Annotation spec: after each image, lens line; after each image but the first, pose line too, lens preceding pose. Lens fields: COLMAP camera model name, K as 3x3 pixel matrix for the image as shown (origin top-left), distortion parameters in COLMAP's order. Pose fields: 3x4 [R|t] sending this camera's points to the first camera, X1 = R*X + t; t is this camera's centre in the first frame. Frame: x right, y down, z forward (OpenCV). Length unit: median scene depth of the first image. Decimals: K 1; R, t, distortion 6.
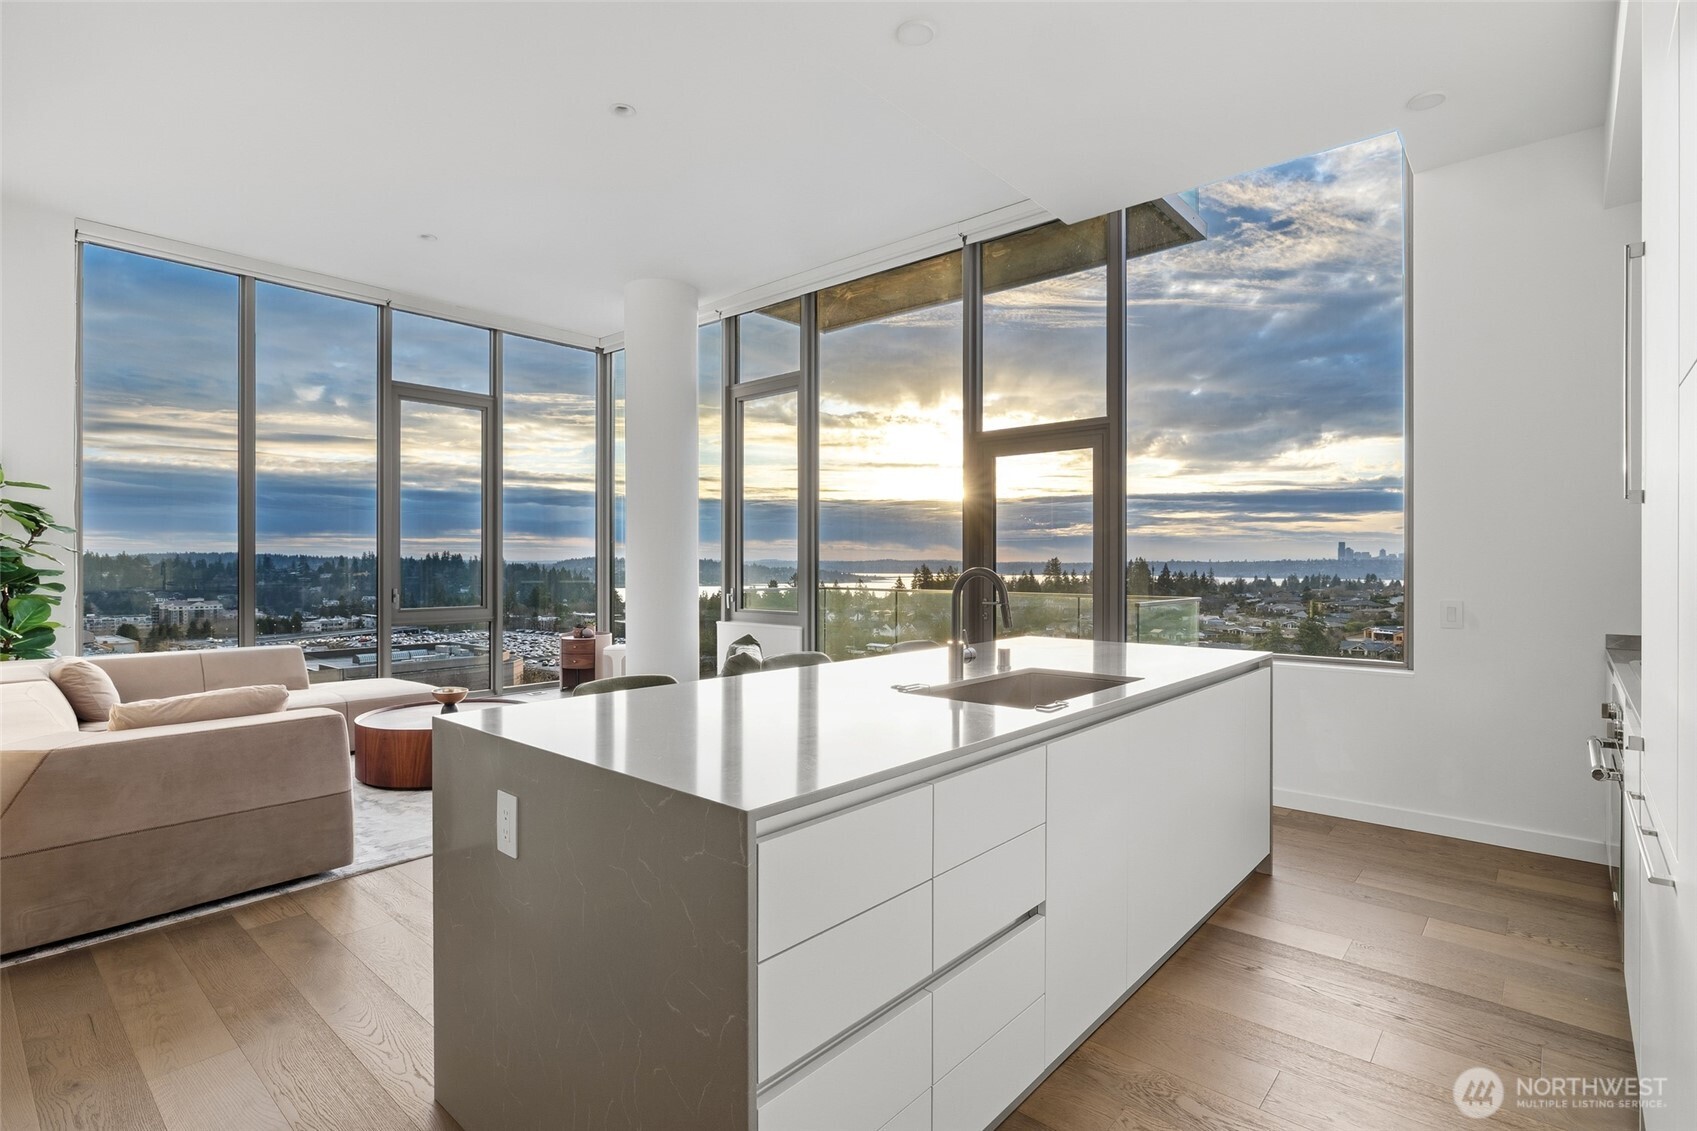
lens RADIAL K [[813.9, 0, 848.5], [0, 813.9, 565.5], [0, 0, 1]] dist [-0.001157, -0.000209]
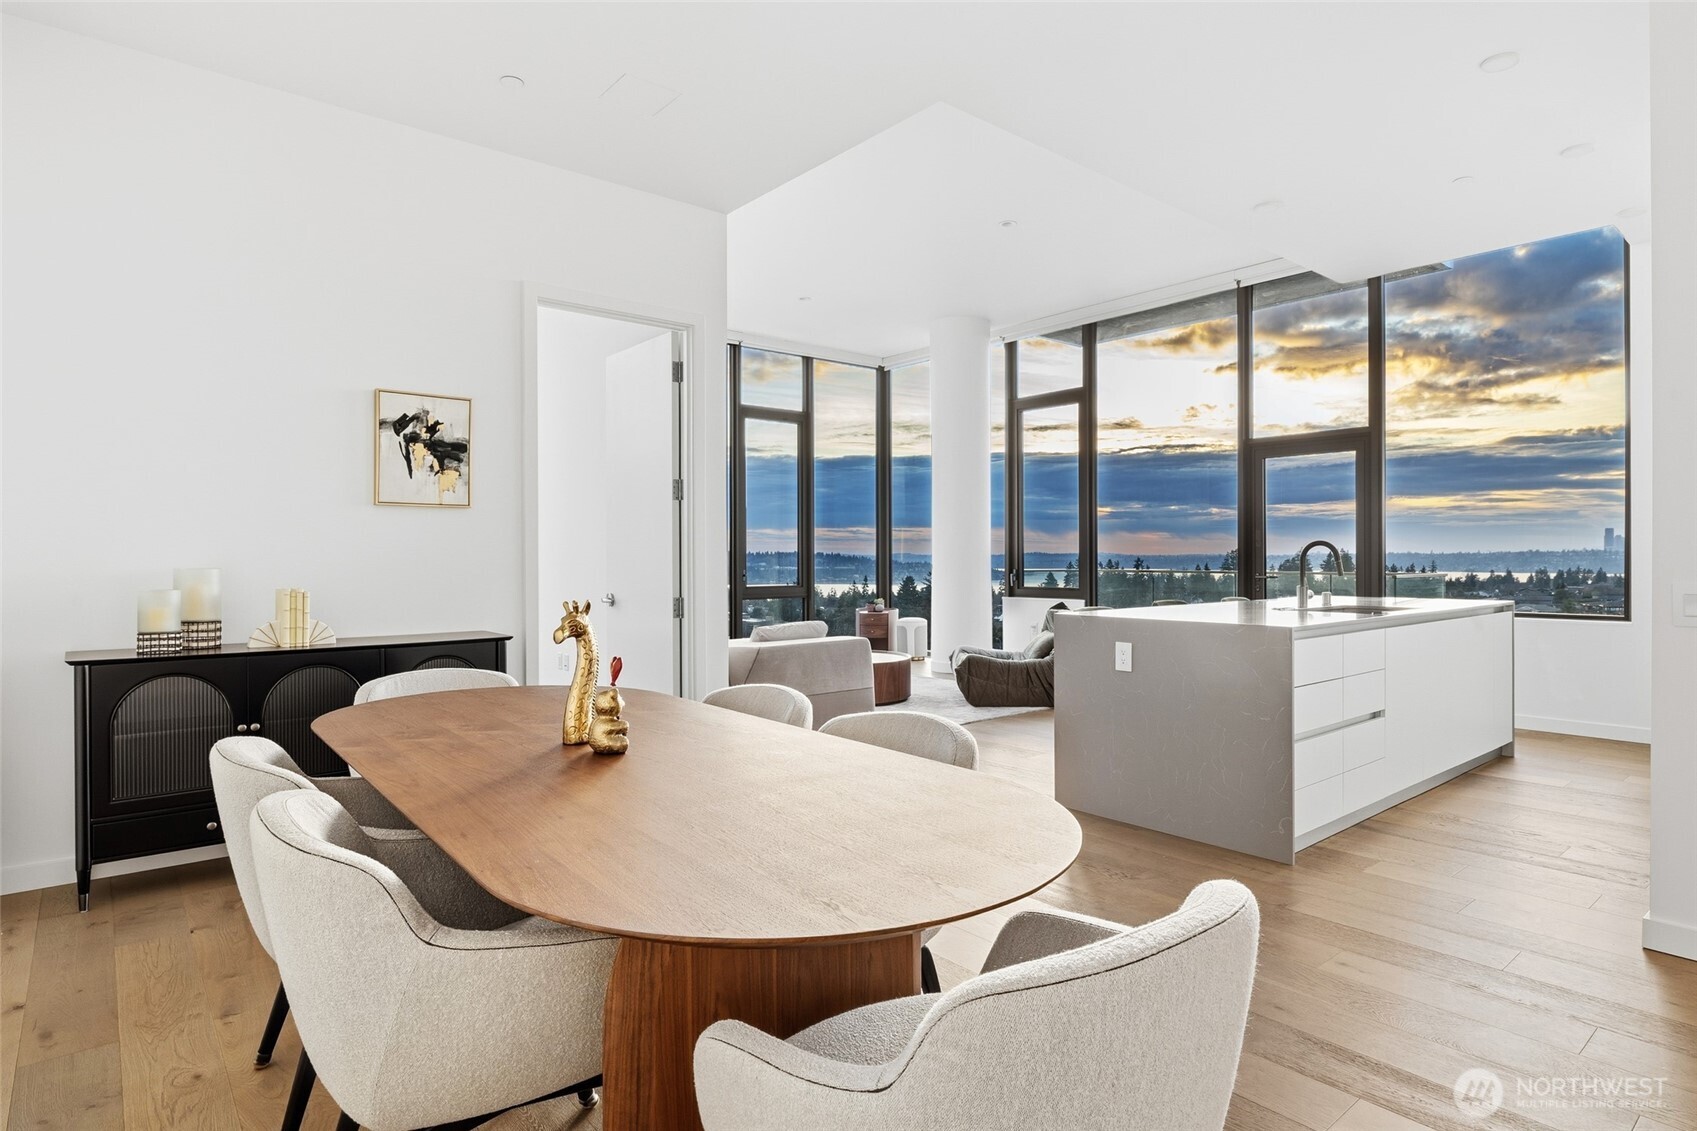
lens RADIAL K [[910.1, 0, 846.6], [0, 910.1, 559.5], [0, 0, 1]] dist [-0.000327, 0.000158]
pose [[0.988369, -0.004205, -0.152018, -0.175918], [0.004067, 0.999991, -0.001223, 0.013621], [0.152022, 0.000590, 0.988377, -0.338765]]
